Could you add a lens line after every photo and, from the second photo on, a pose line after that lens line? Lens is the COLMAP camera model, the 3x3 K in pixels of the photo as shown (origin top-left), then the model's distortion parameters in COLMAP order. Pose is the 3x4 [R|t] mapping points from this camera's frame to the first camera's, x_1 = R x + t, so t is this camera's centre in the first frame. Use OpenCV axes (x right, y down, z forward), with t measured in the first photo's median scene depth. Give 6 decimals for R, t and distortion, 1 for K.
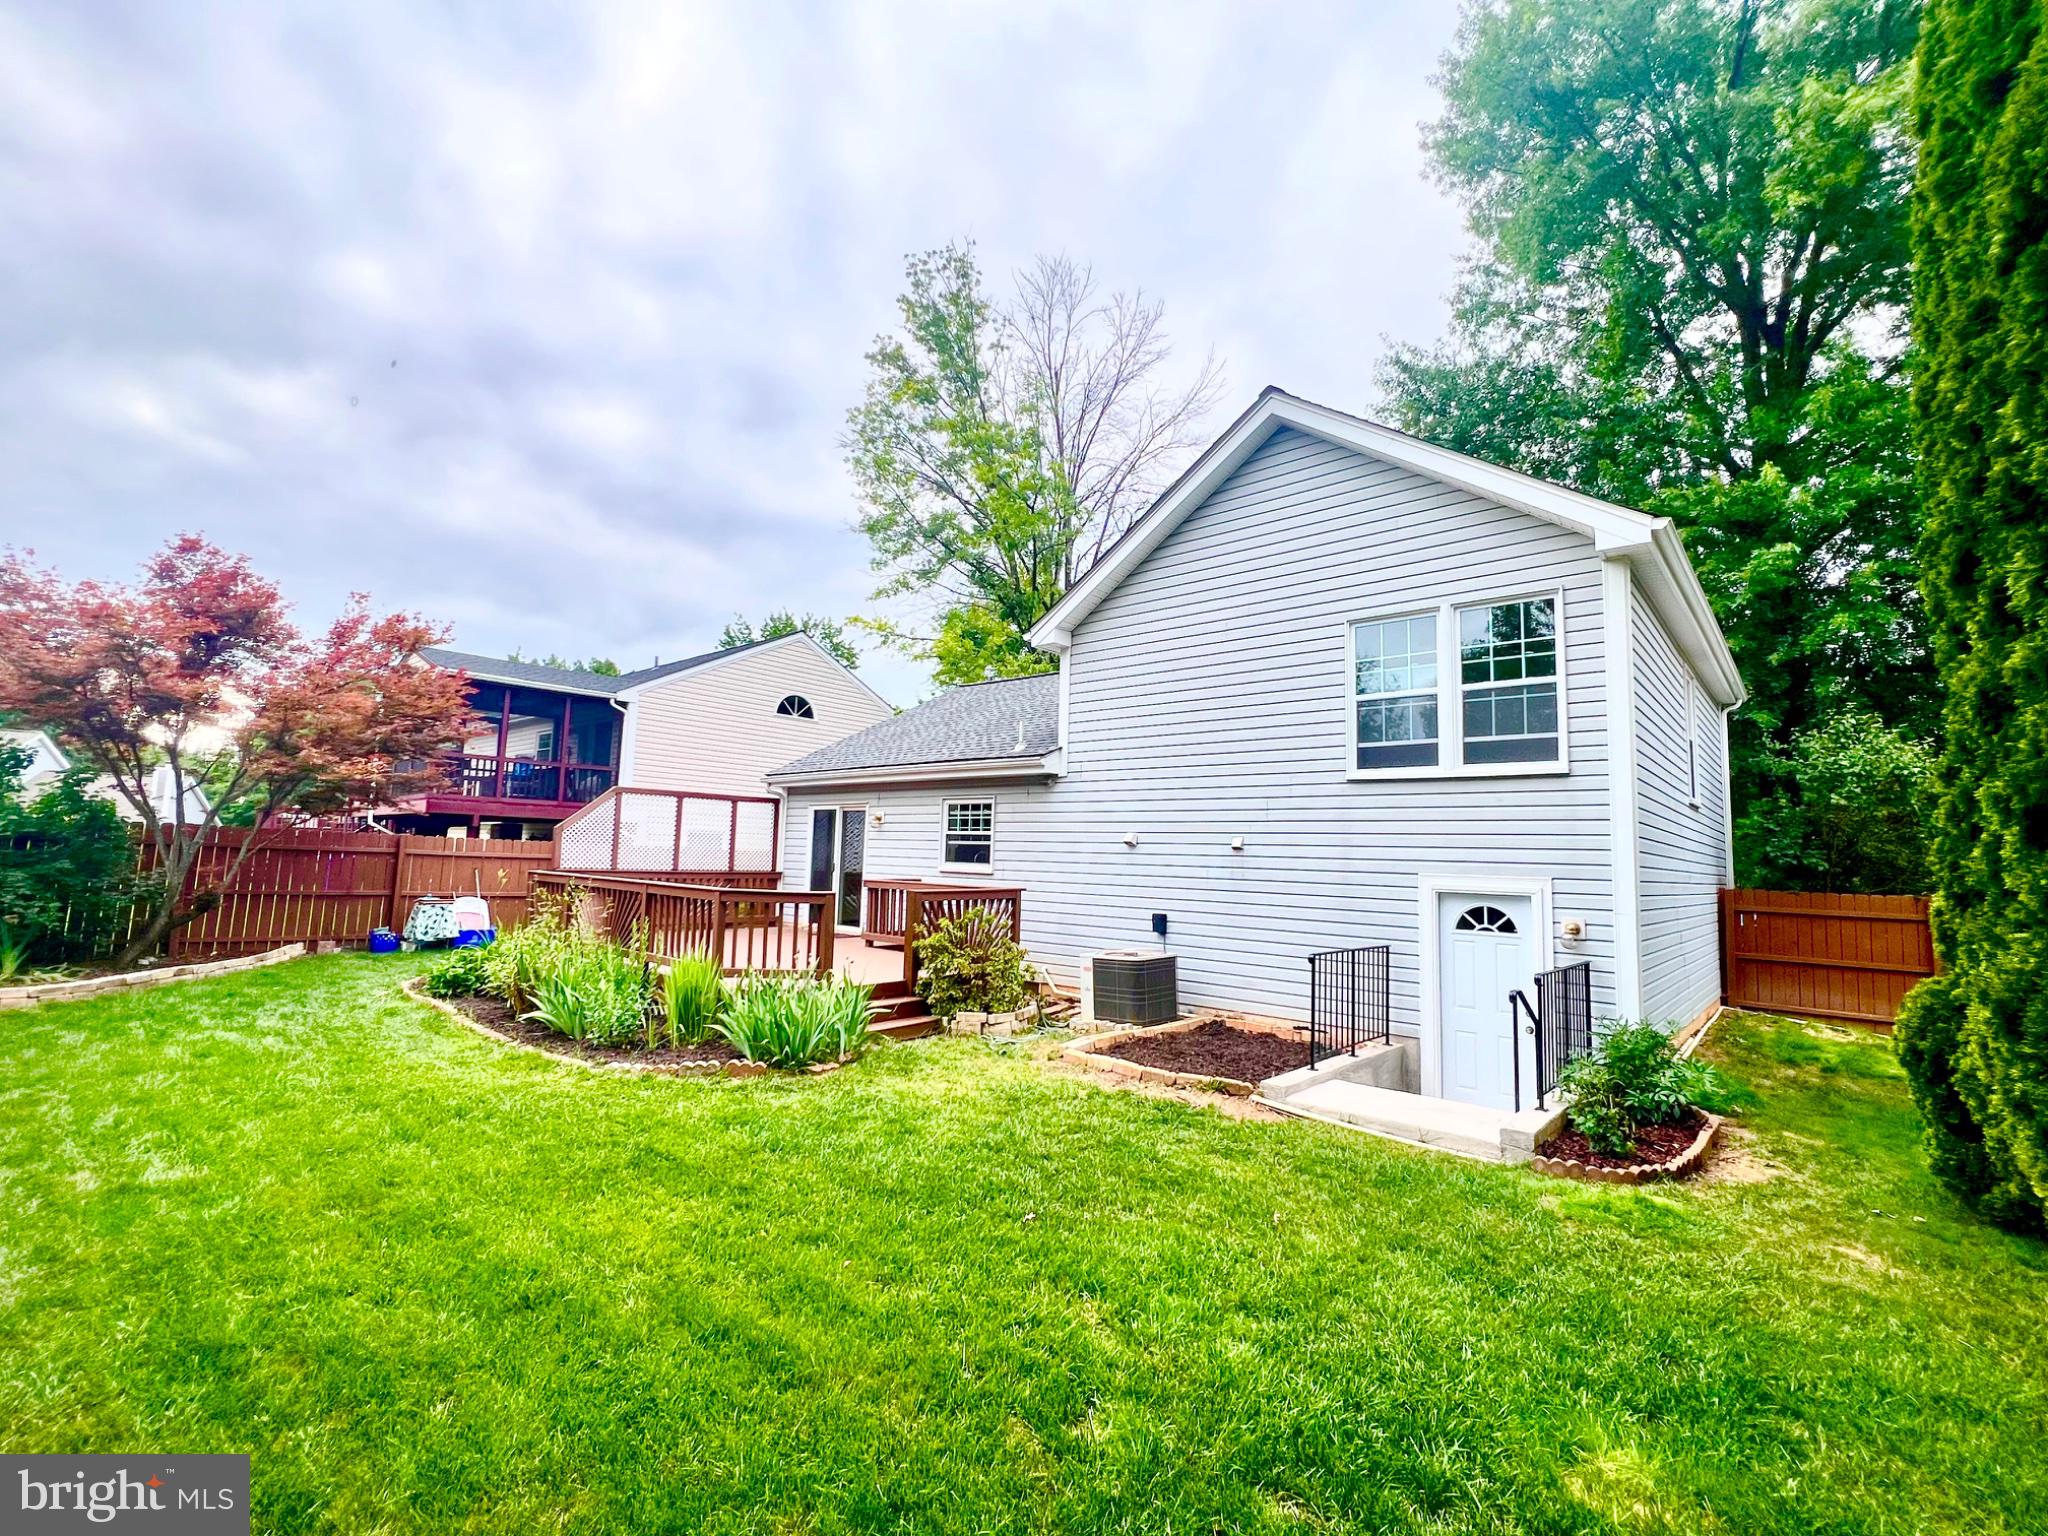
lens RADIAL K [[923.3, 0, 1020.9], [0, 923.3, 764.0], [0, 0, 1]] dist [-0.001752, -0.000241]
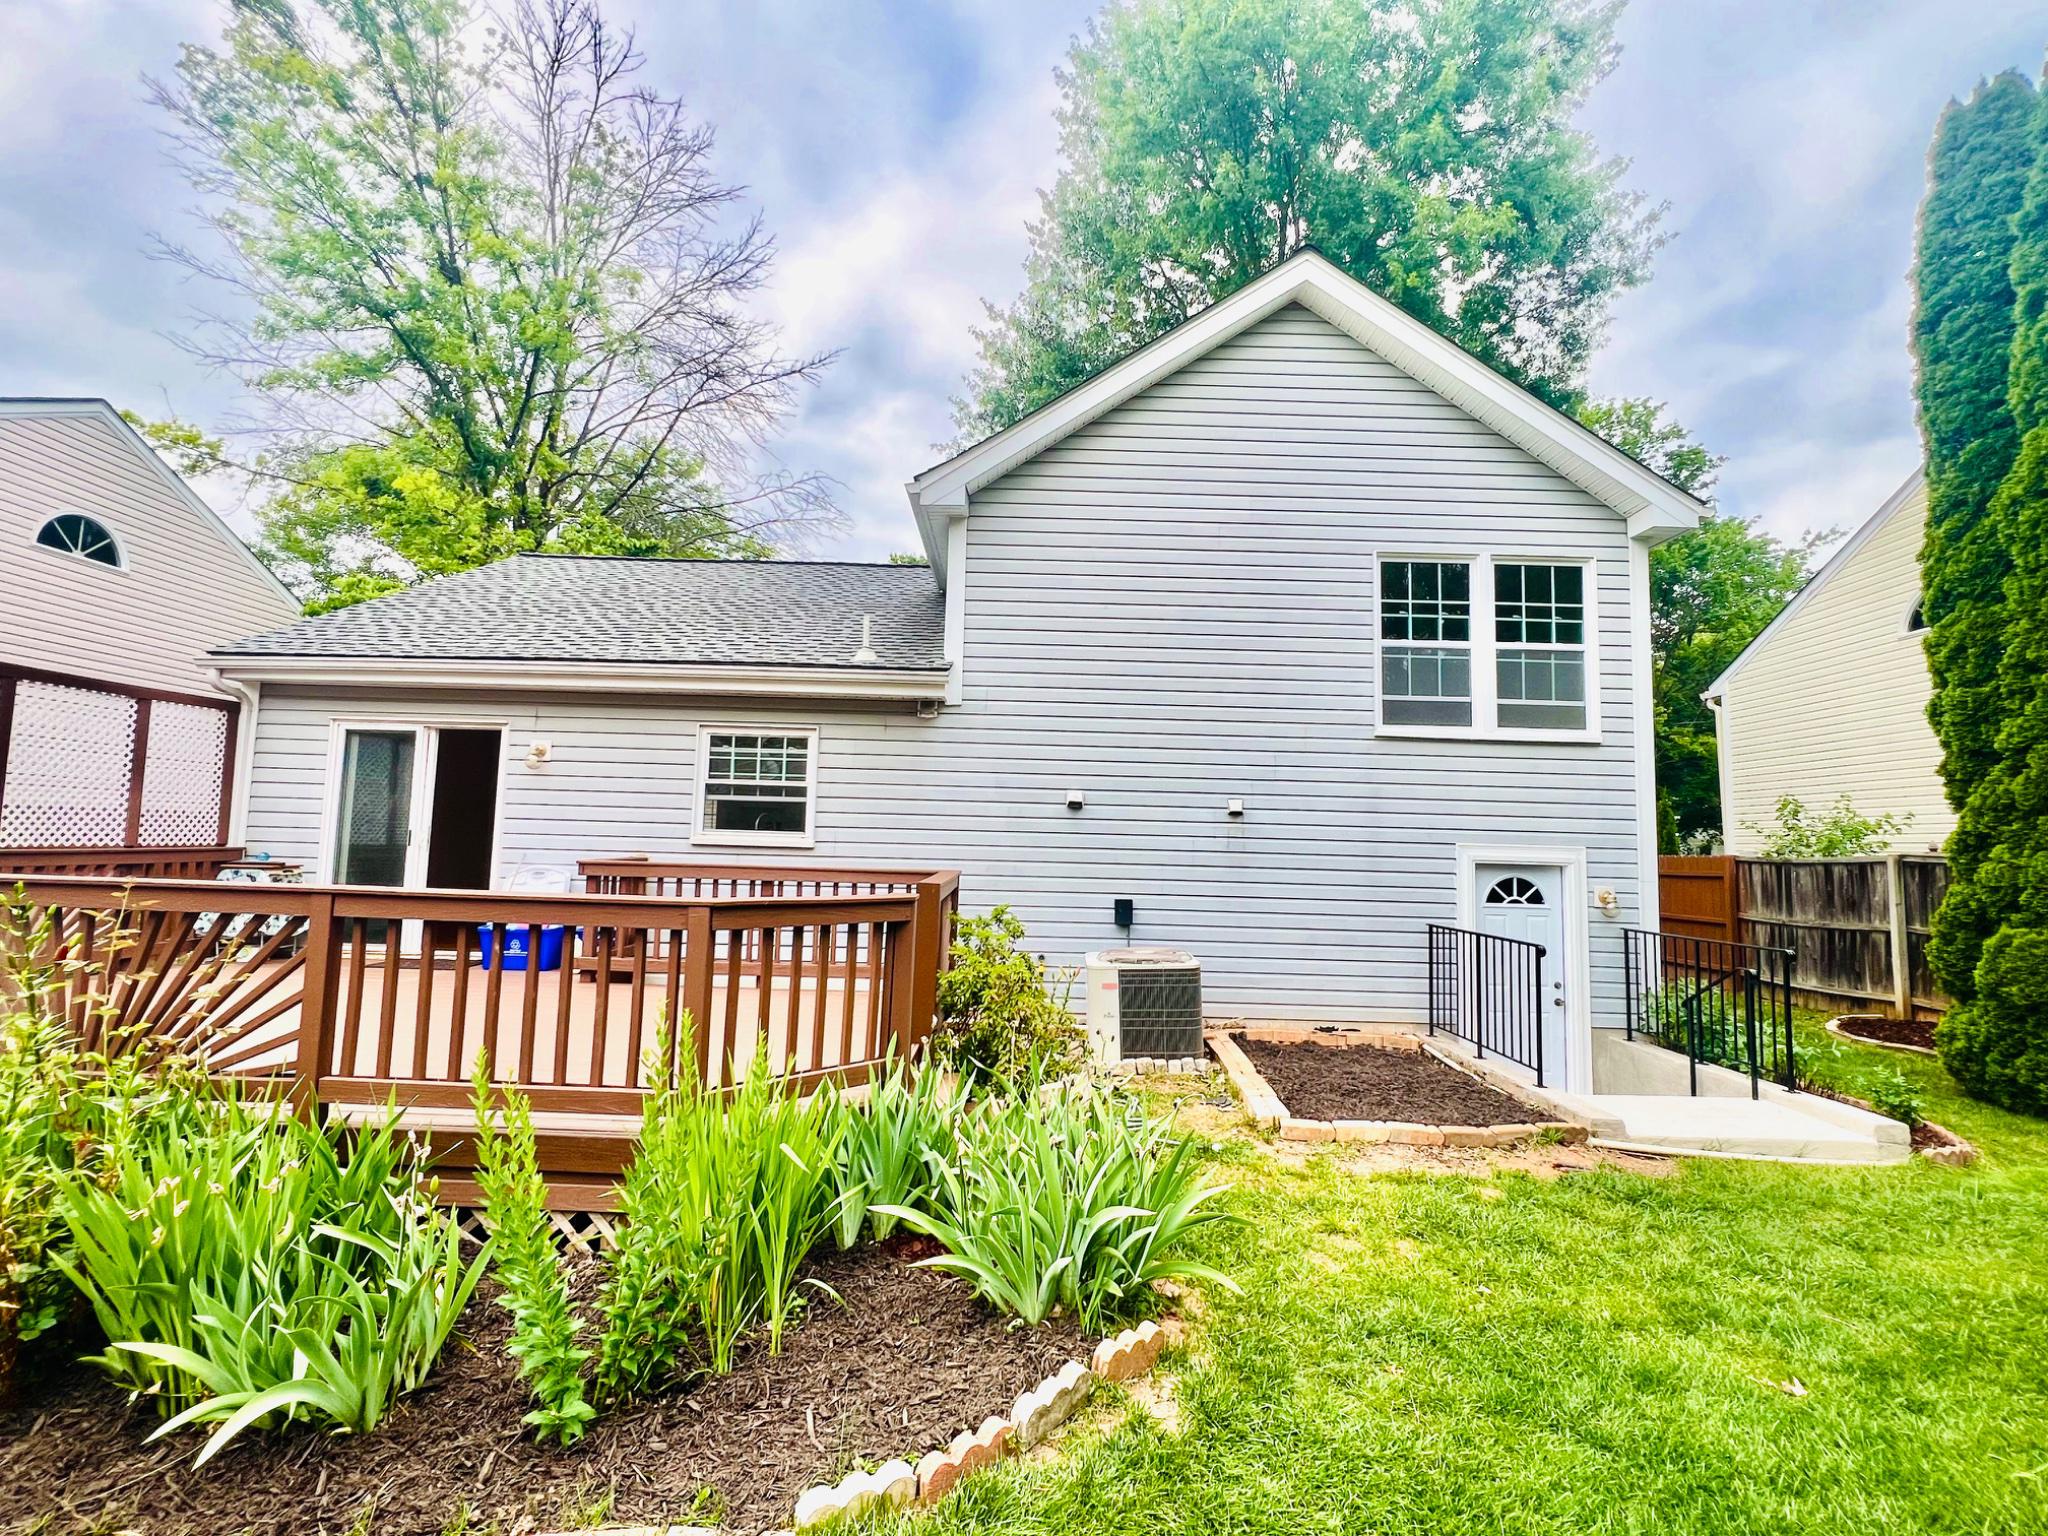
lens RADIAL K [[923.3, 0, 1020.9], [0, 923.3, 764.0], [0, 0, 1]] dist [-0.001752, -0.000241]
pose [[0.747812, 0.043717, 0.662470, -0.396925], [-0.072915, 0.997202, 0.016501, 0.045516], [-0.659895, -0.060643, 0.748907, 0.487096]]
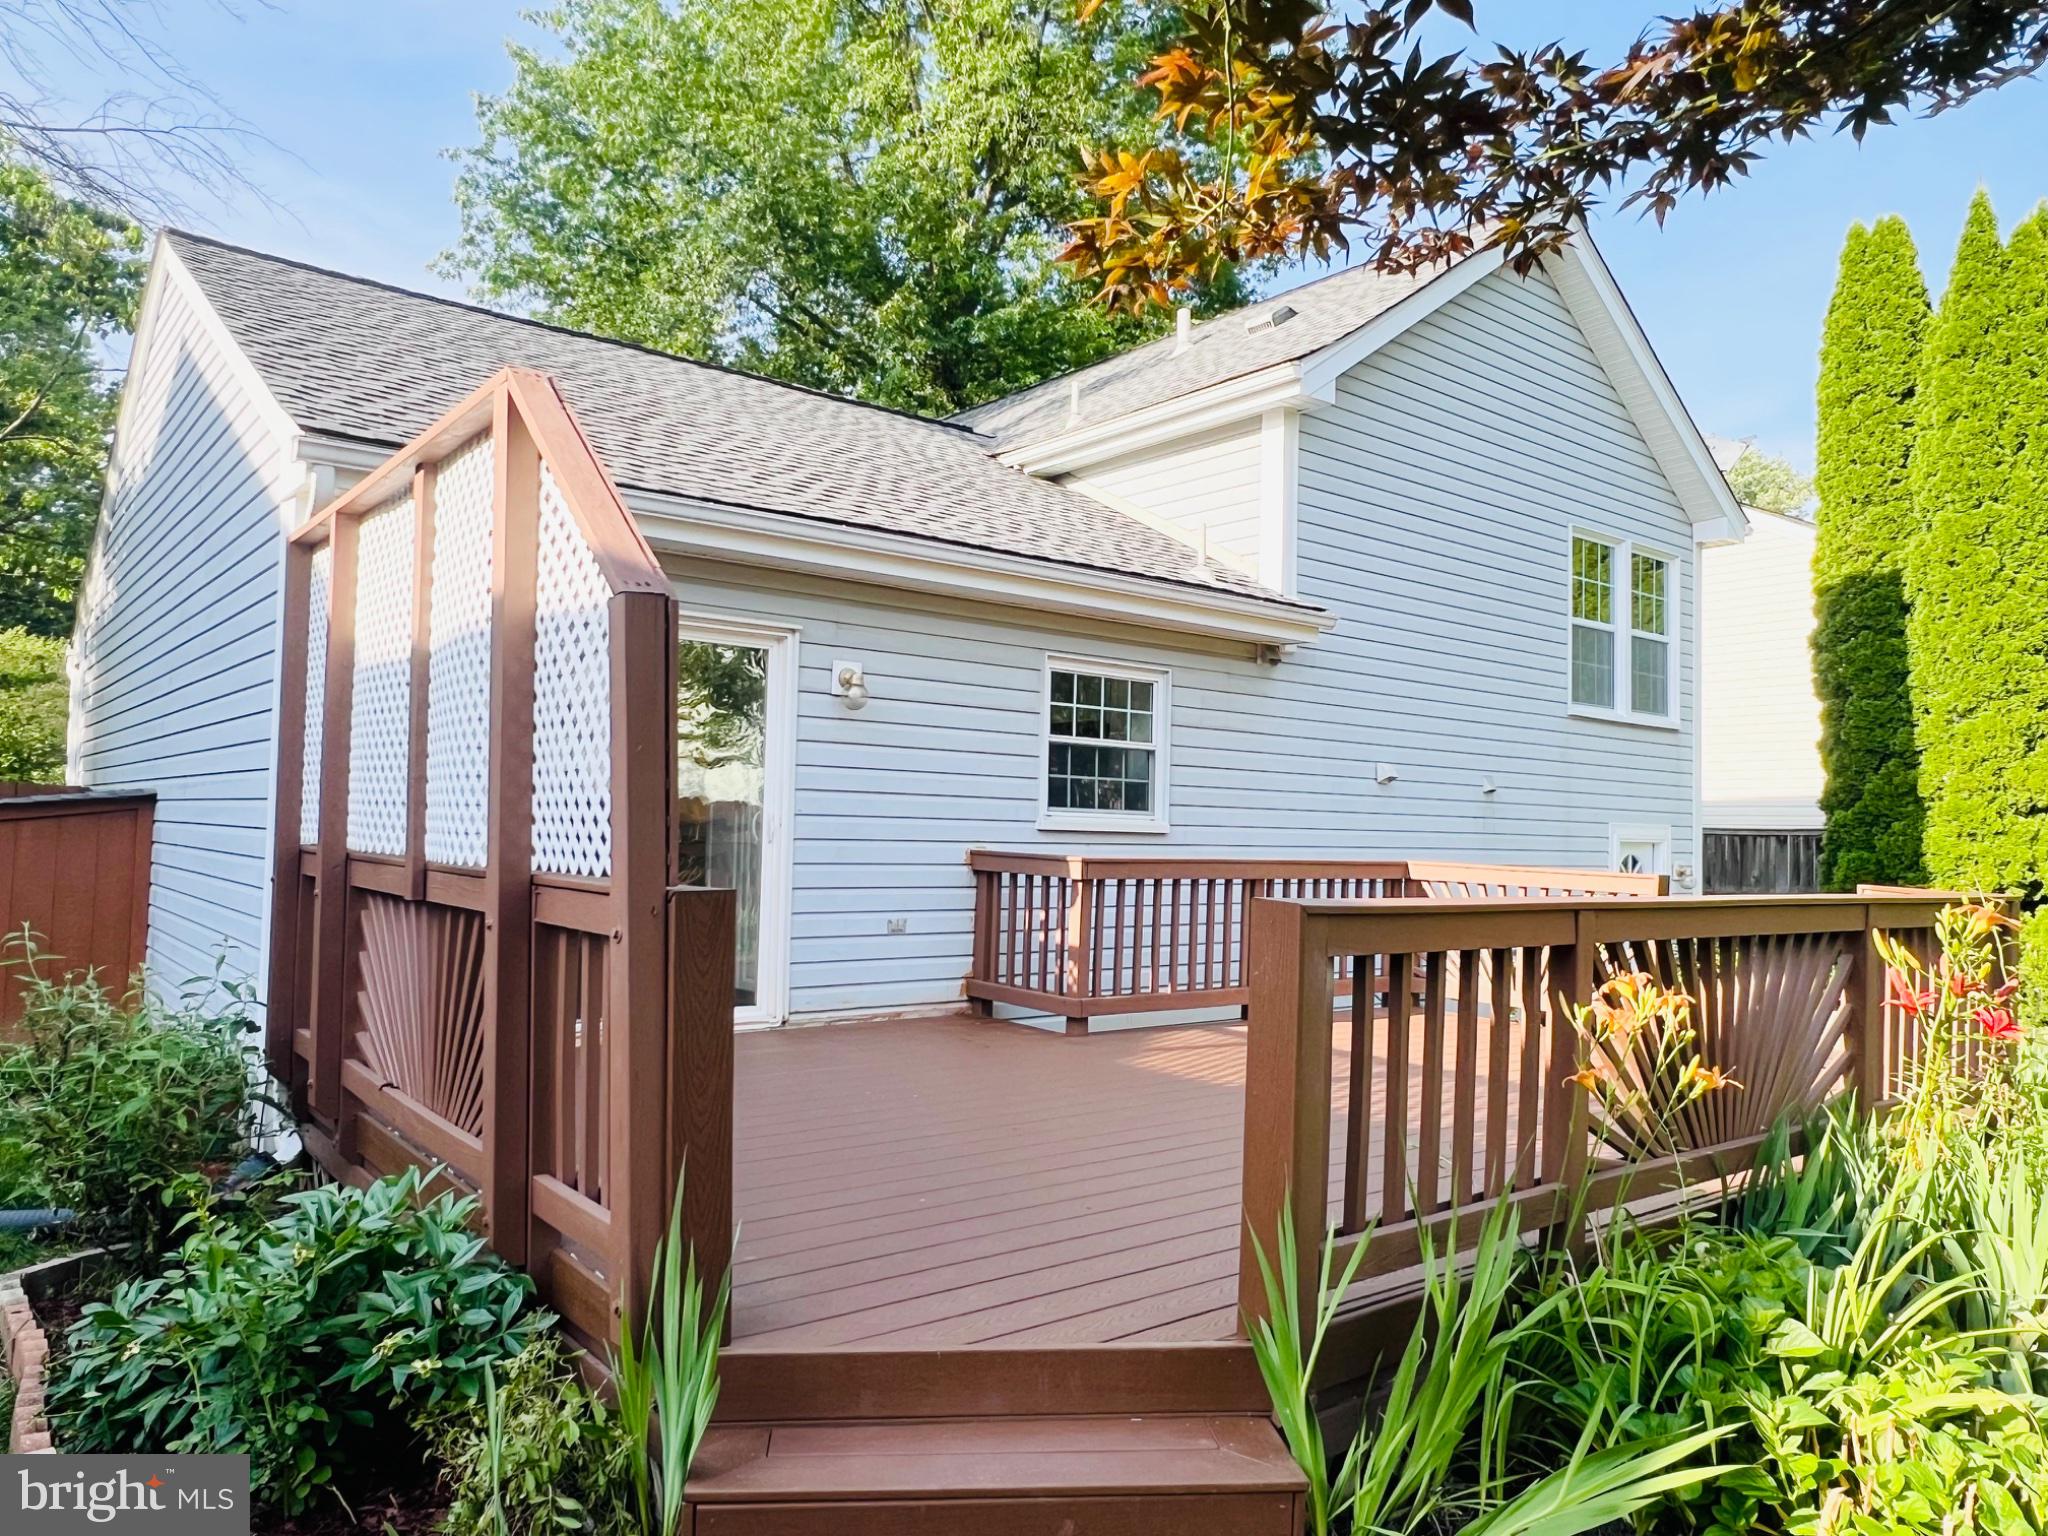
lens RADIAL K [[1379.0, 0, 1024.0], [0, 1379.0, 768.0], [0, 0, 1]] dist [-0.000685, 0.000371]
pose [[0.166708, 0.015198, 0.985889, -0.838220], [-0.122118, 0.992501, 0.005350, 0.103054], [-0.978415, -0.121287, 0.167314, 1.086030]]
